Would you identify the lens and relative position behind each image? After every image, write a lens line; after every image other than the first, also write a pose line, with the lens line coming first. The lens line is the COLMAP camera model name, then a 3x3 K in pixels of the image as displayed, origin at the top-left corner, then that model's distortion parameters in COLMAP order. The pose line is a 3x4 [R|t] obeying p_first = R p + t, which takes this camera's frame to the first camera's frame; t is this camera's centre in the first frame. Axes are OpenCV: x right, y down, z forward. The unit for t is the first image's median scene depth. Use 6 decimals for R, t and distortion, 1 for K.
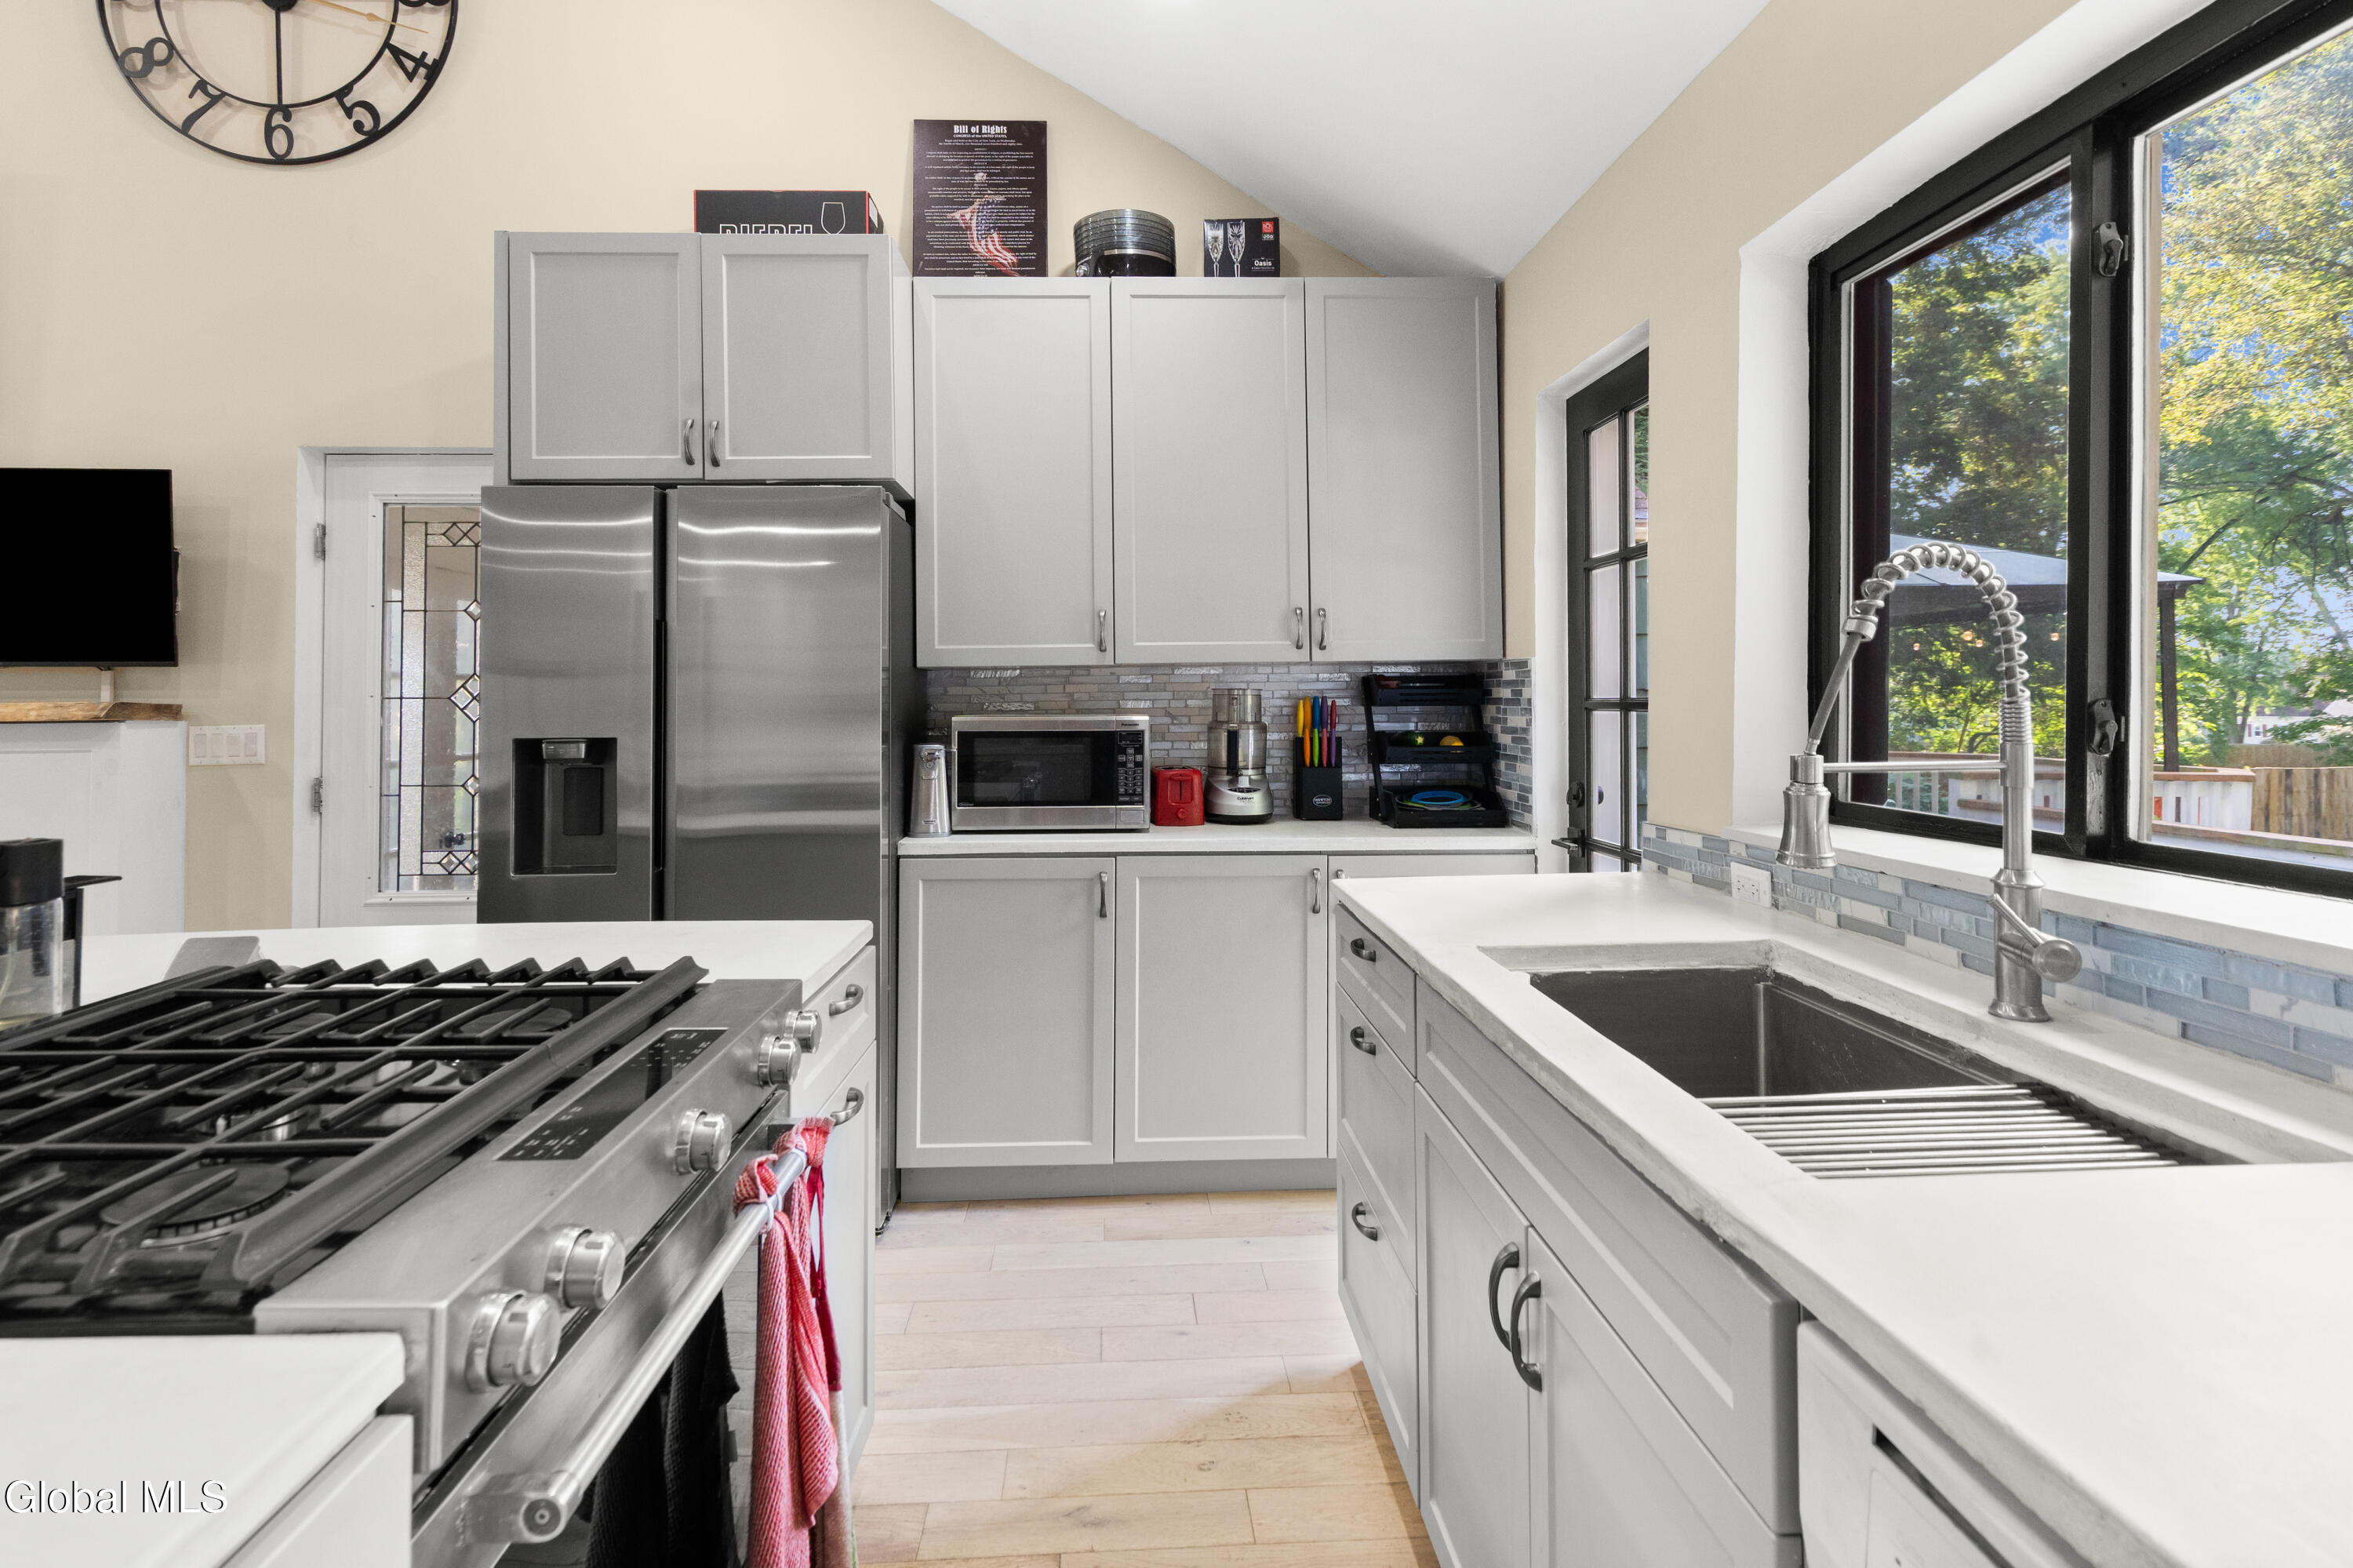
lens RADIAL K [[1171.8, 0, 1167.8], [0, 1171.8, 674.4], [0, 0, 1]] dist [-0.002544, 0.000511]
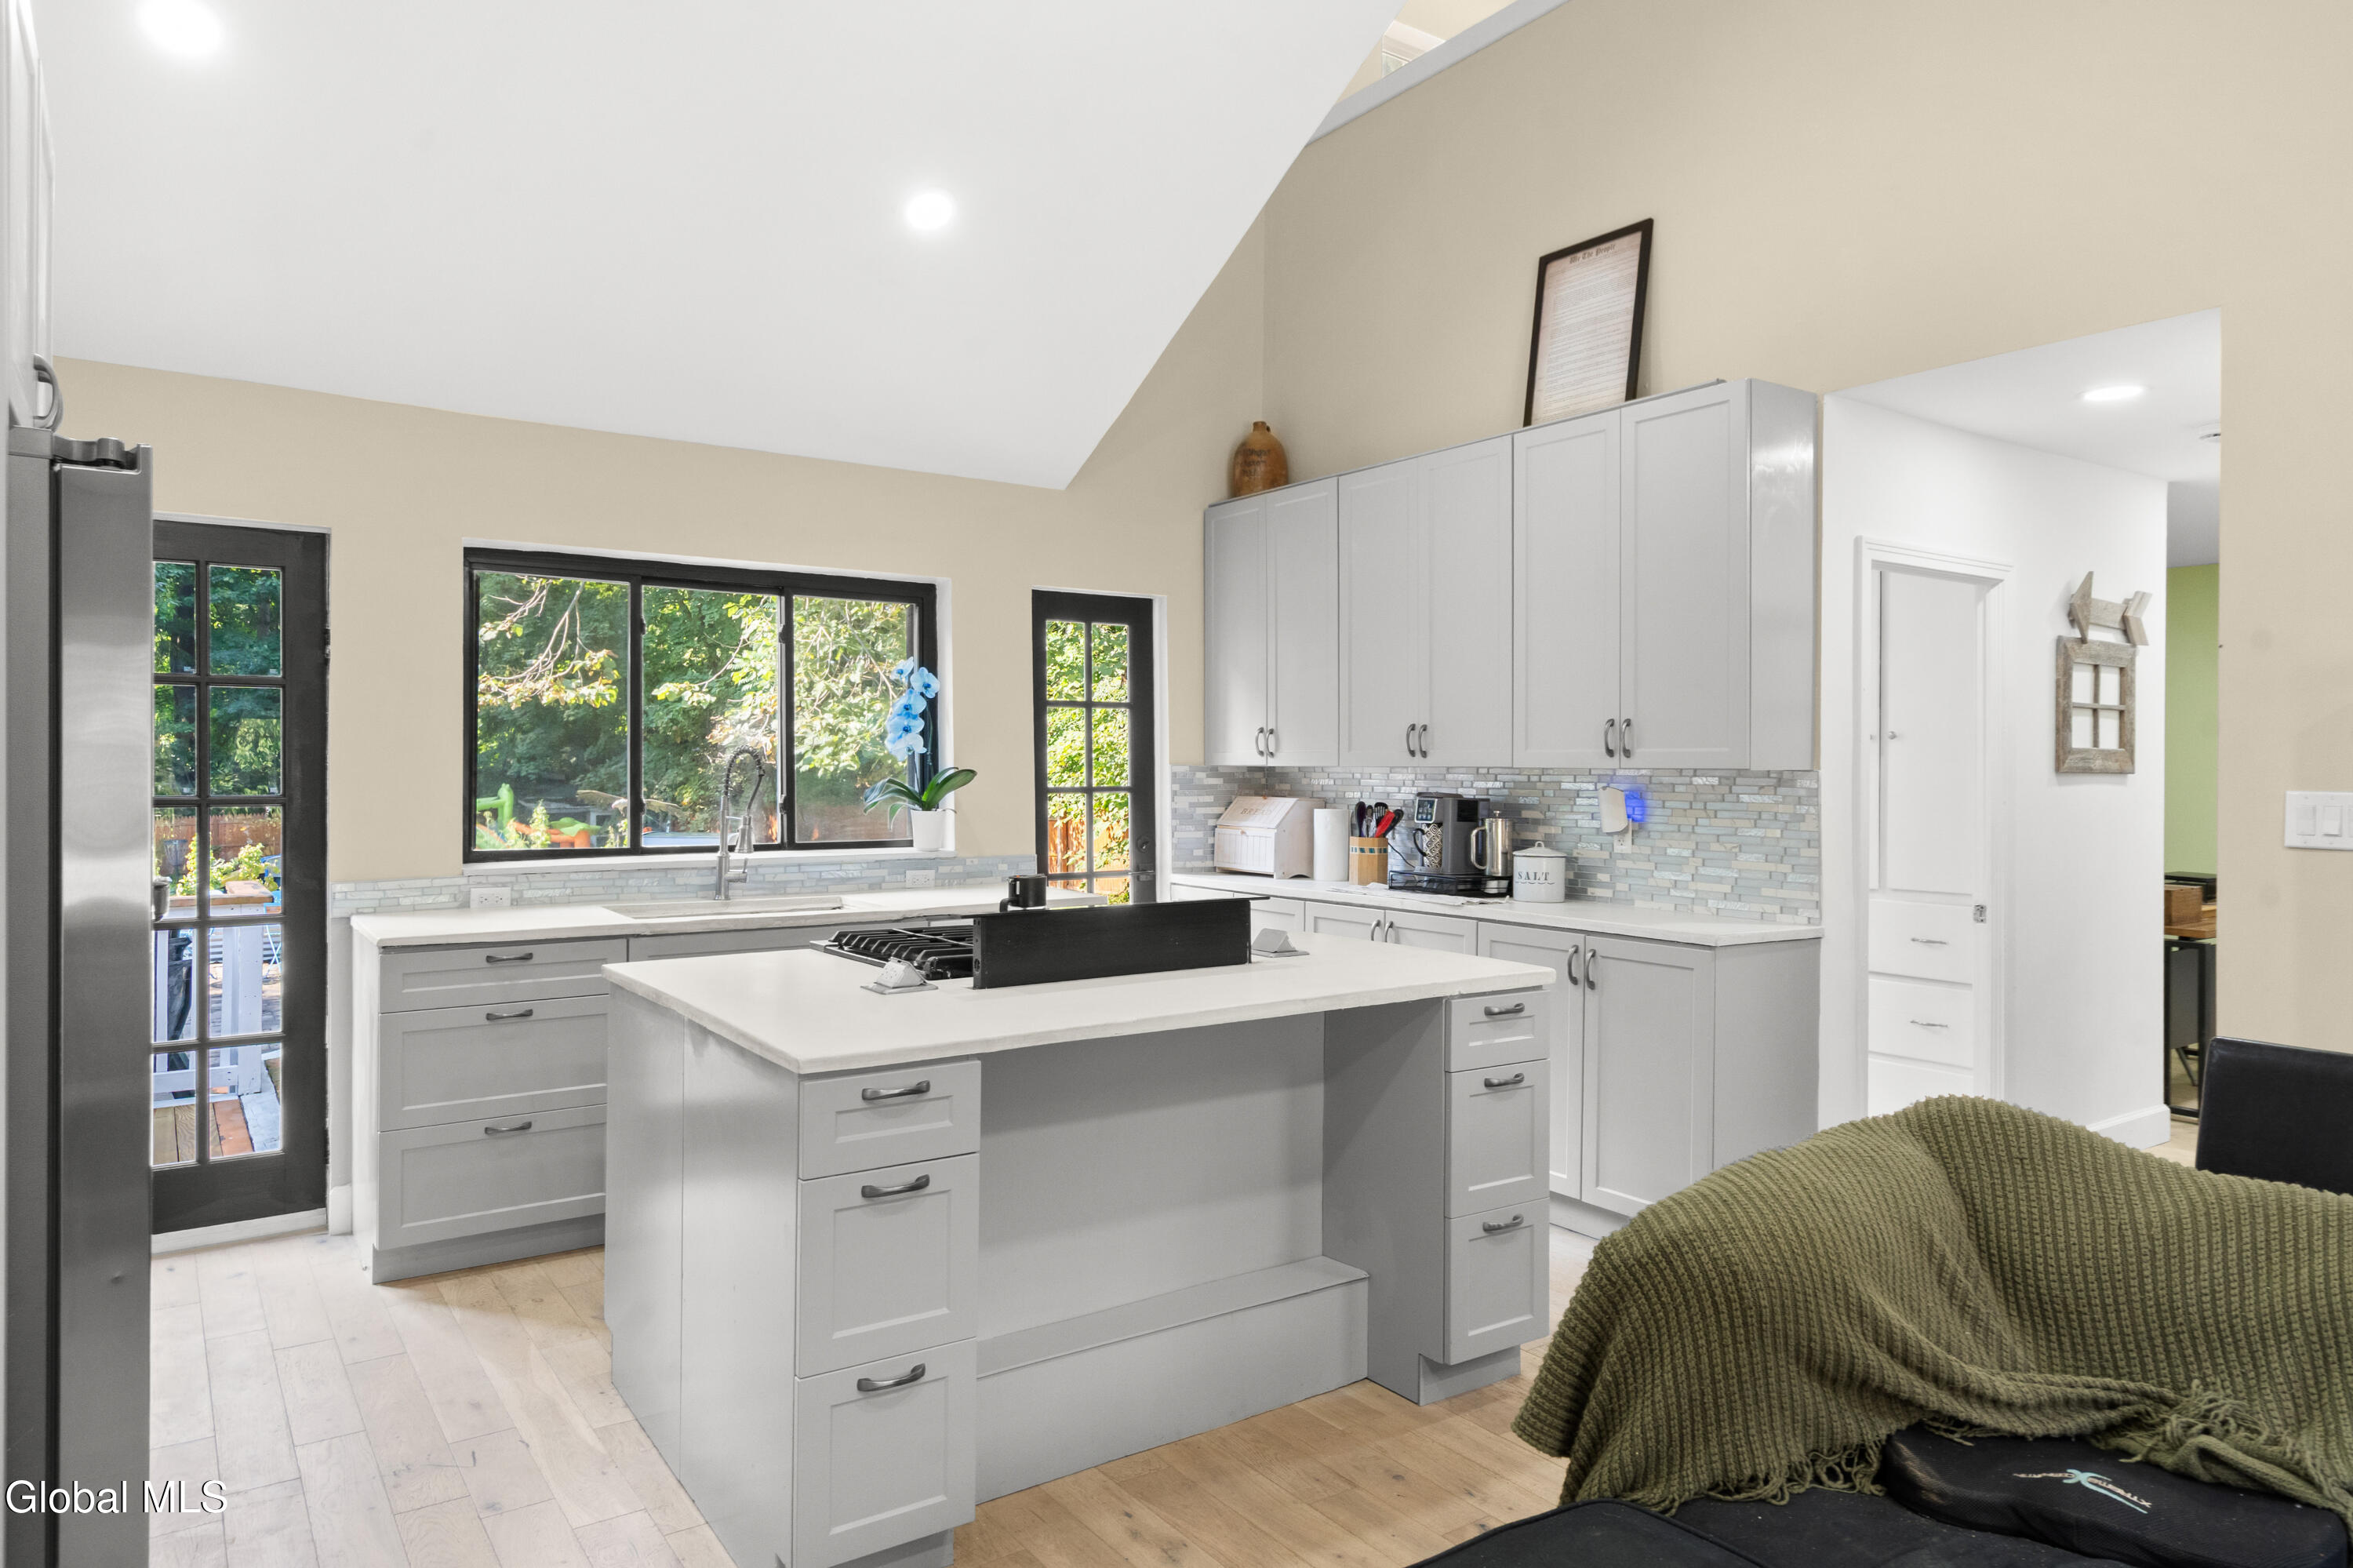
lens RADIAL K [[1439.9, 0, 1179.4], [0, 1439.9, 775.4], [0, 0, 1]] dist [-0.002100, -0.000105]
pose [[-0.539220, -0.000521, 0.842165, -1.145150], [-0.019075, 0.999751, -0.011595, -0.003512], [-0.841949, -0.022316, -0.539096, 0.757770]]
